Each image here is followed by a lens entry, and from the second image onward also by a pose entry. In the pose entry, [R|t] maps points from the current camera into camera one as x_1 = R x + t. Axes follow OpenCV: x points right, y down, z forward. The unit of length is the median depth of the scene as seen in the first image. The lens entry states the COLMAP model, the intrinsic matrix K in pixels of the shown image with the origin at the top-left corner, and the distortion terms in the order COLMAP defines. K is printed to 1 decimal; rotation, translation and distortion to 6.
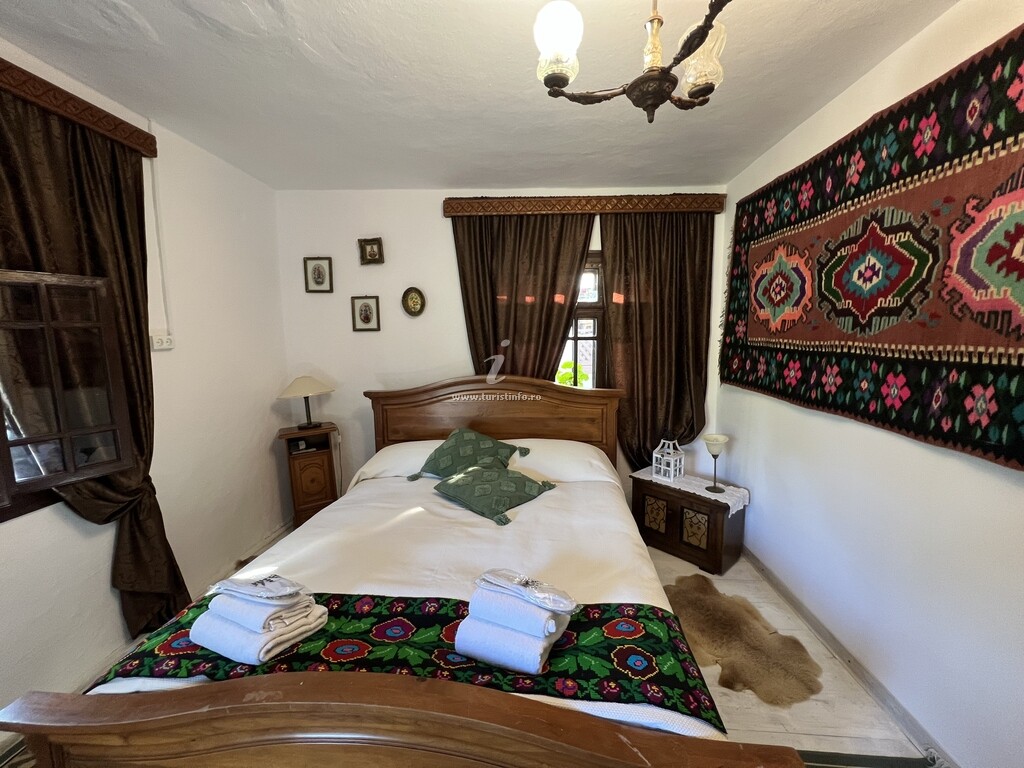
lens RADIAL K [[409.5, 0, 507.8], [0, 409.5, 383.4], [0, 0, 1]] dist [-0.001986, 0.000425]
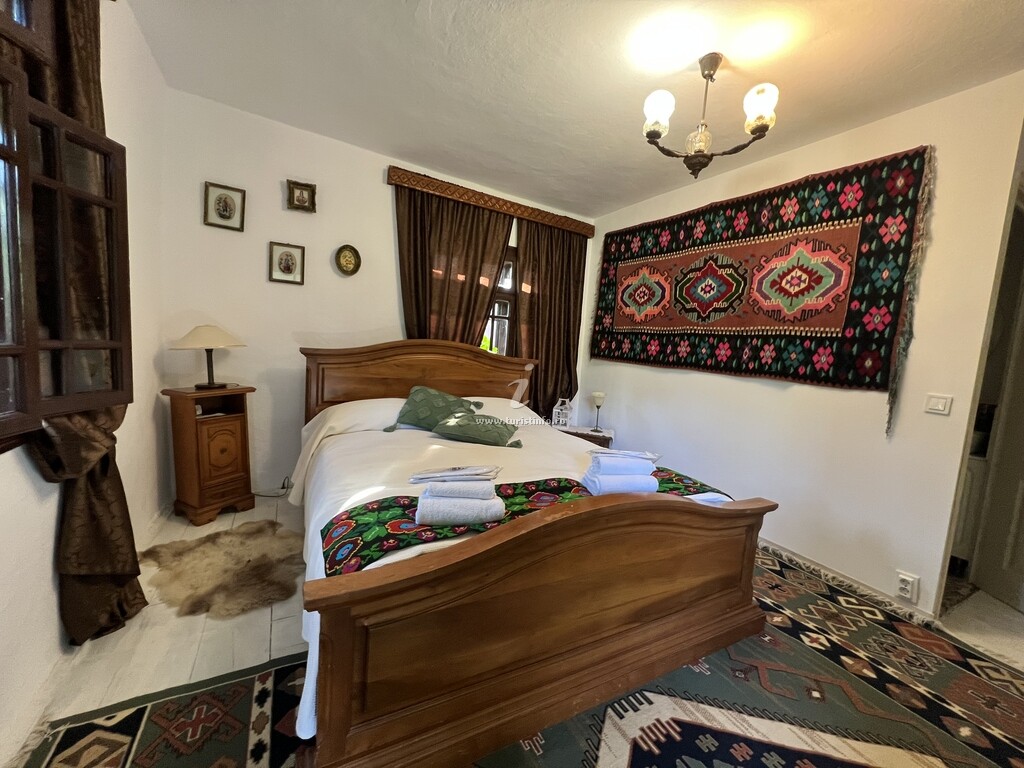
lens RADIAL K [[409.5, 0, 507.8], [0, 409.5, 383.4], [0, 0, 1]] dist [-0.001986, 0.000425]
pose [[0.836808, 0.024259, 0.546958, -0.687105], [-0.016998, 0.999687, -0.018333, 0.162335], [-0.547232, 0.006043, 0.836959, -0.024065]]
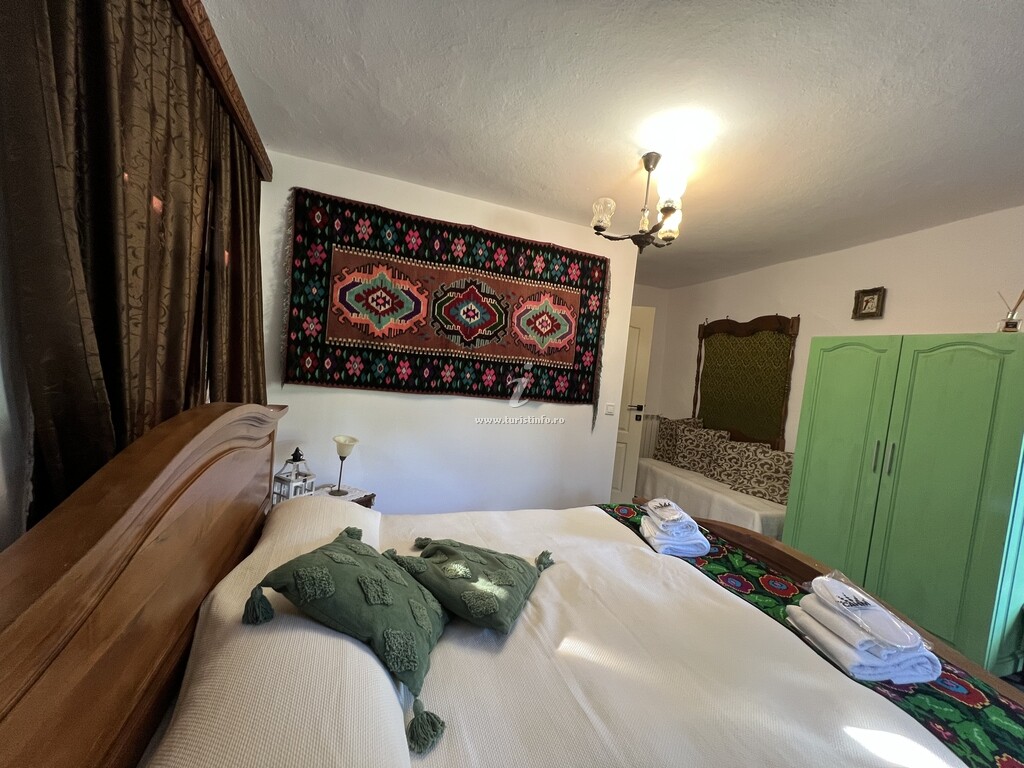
lens RADIAL K [[409.5, 0, 507.8], [0, 409.5, 383.4], [0, 0, 1]] dist [-0.001986, 0.000425]
pose [[-0.422120, -0.072258, 0.903655, -0.681920], [0.026346, 0.995419, 0.091902, -0.101832], [-0.906157, 0.062601, -0.418283, 1.331258]]
